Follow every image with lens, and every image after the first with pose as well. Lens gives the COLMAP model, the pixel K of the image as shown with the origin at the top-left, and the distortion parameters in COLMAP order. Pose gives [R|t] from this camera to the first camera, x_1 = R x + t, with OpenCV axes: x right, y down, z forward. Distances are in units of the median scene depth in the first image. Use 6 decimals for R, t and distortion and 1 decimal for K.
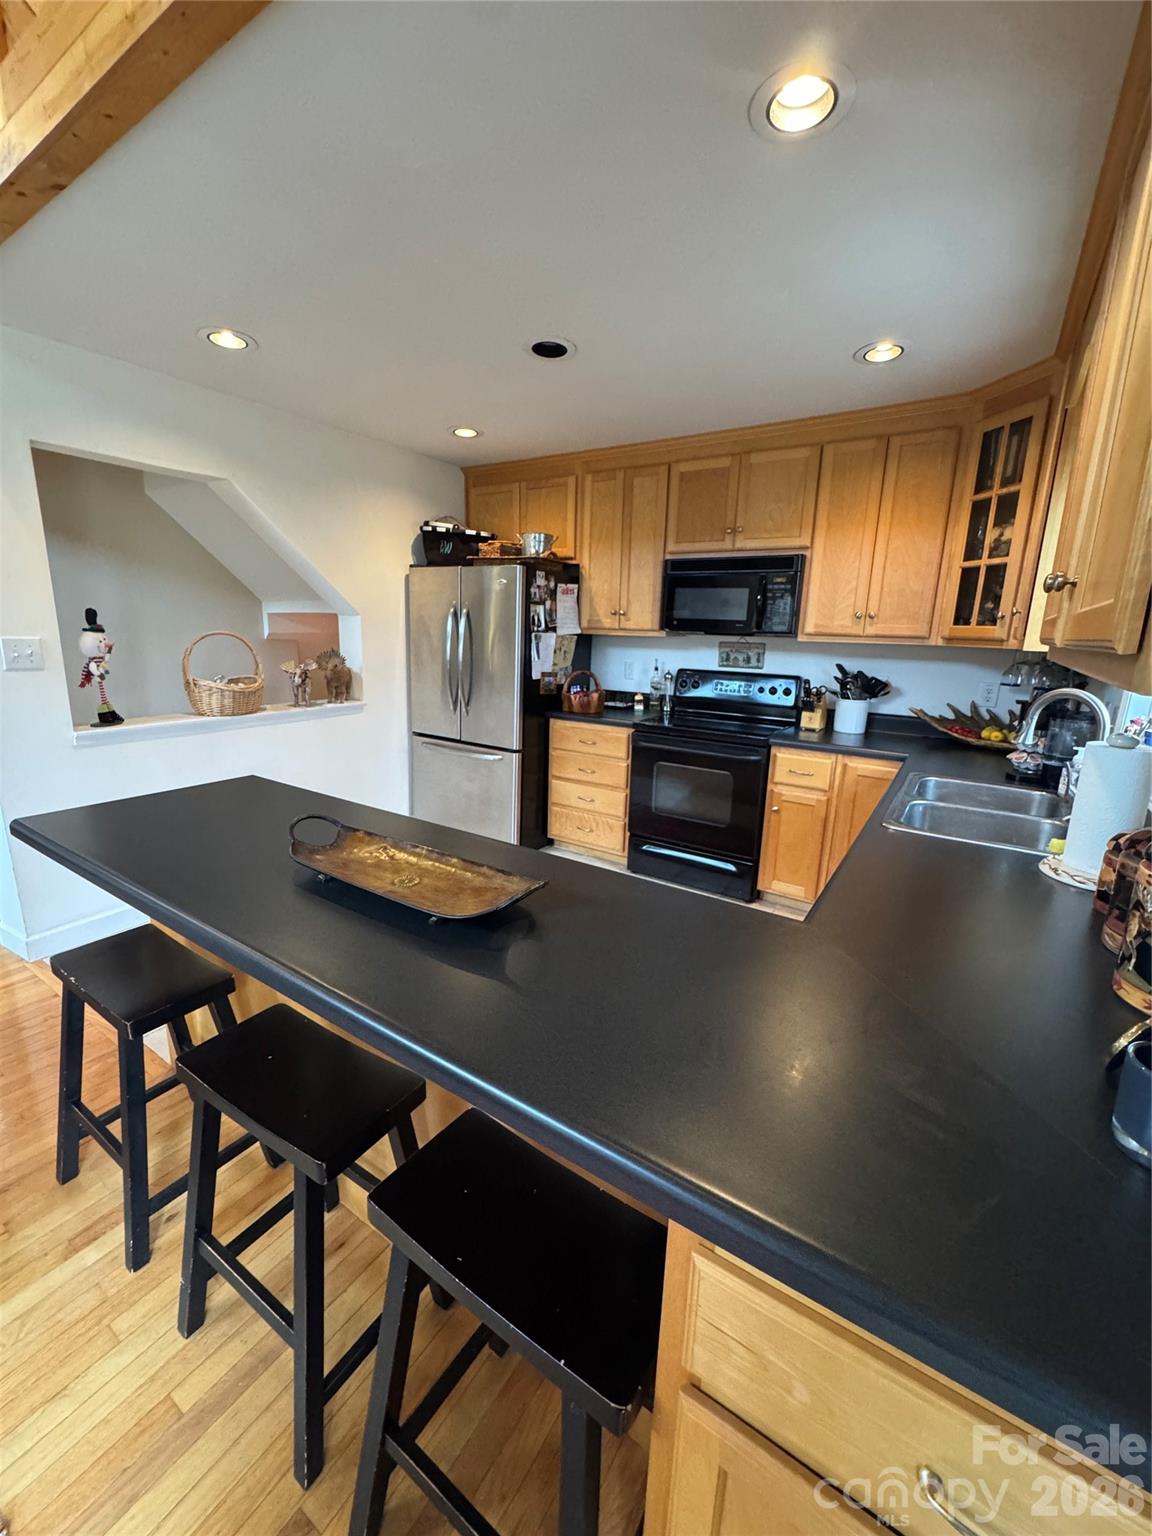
lens RADIAL K [[614.9, 0, 576.0], [0, 614.9, 768.0], [0, 0, 1]] dist [-0.004258, 0.000514]
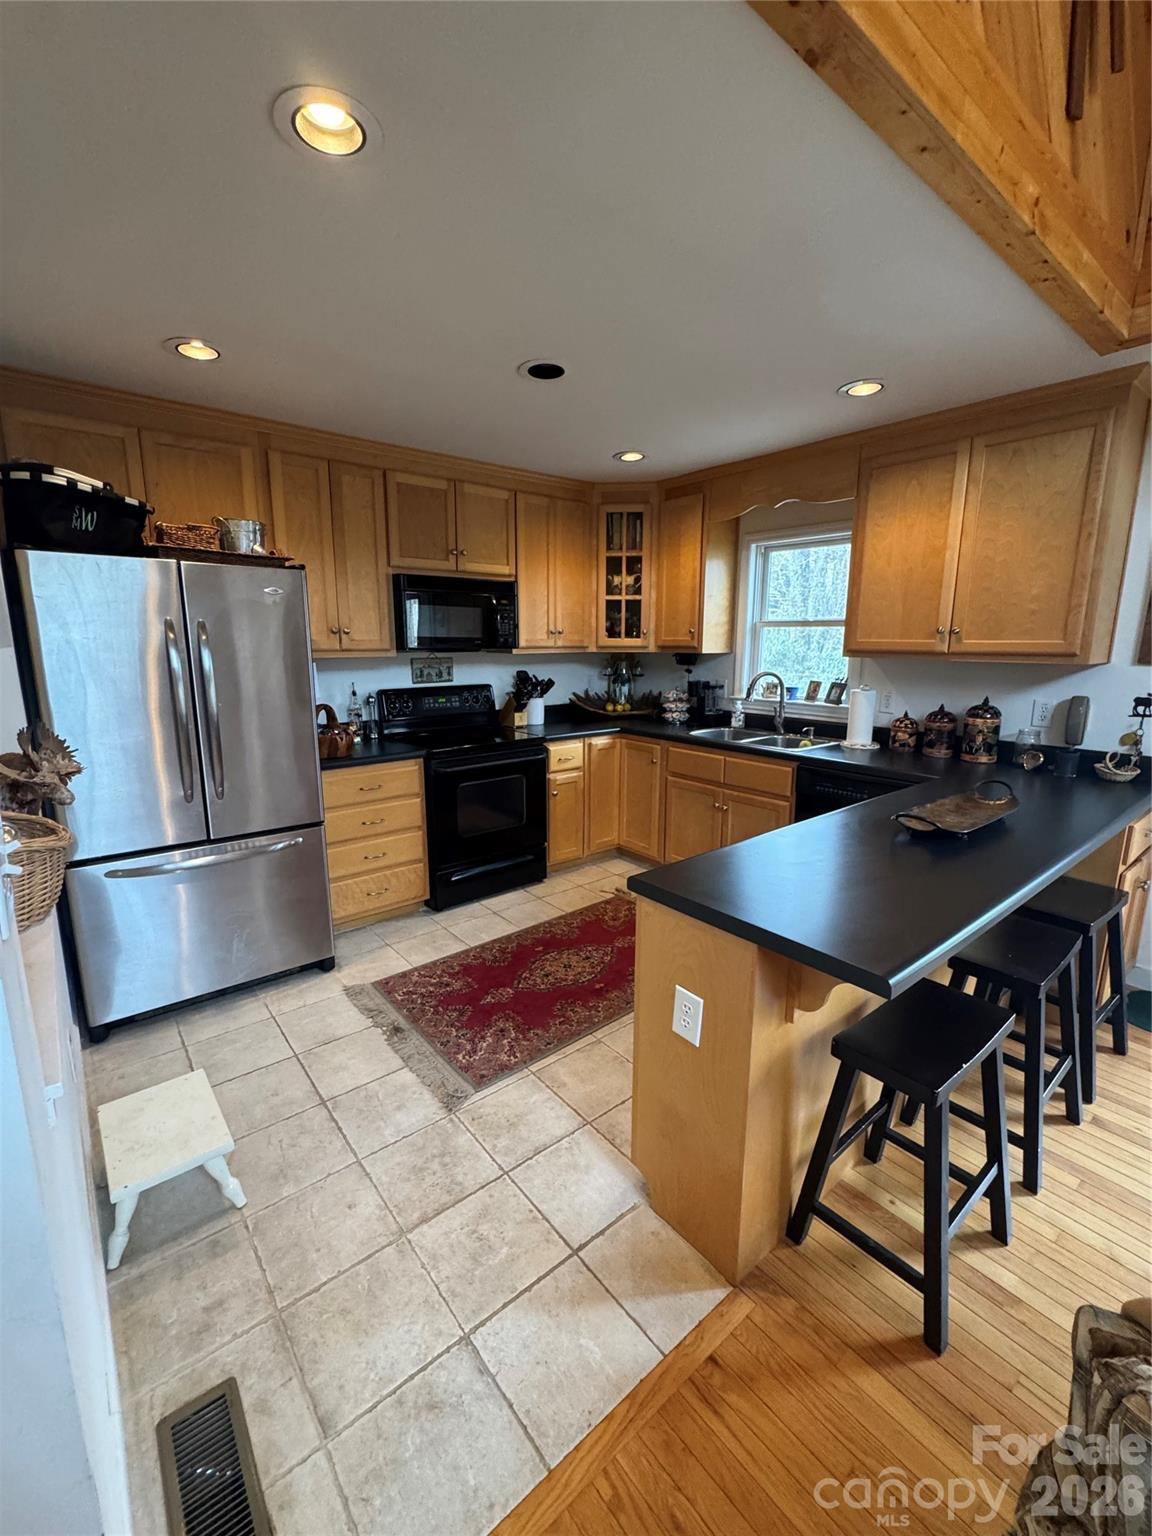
lens RADIAL K [[636.0, 0, 576.0], [0, 636.0, 768.0], [0, 0, 1]] dist [-0.000745, 0.000145]
pose [[0.313796, -0.216344, 0.924515, -0.773578], [0.223020, 0.963249, 0.149712, -0.152429], [-0.922927, 0.159206, 0.350513, 0.500321]]
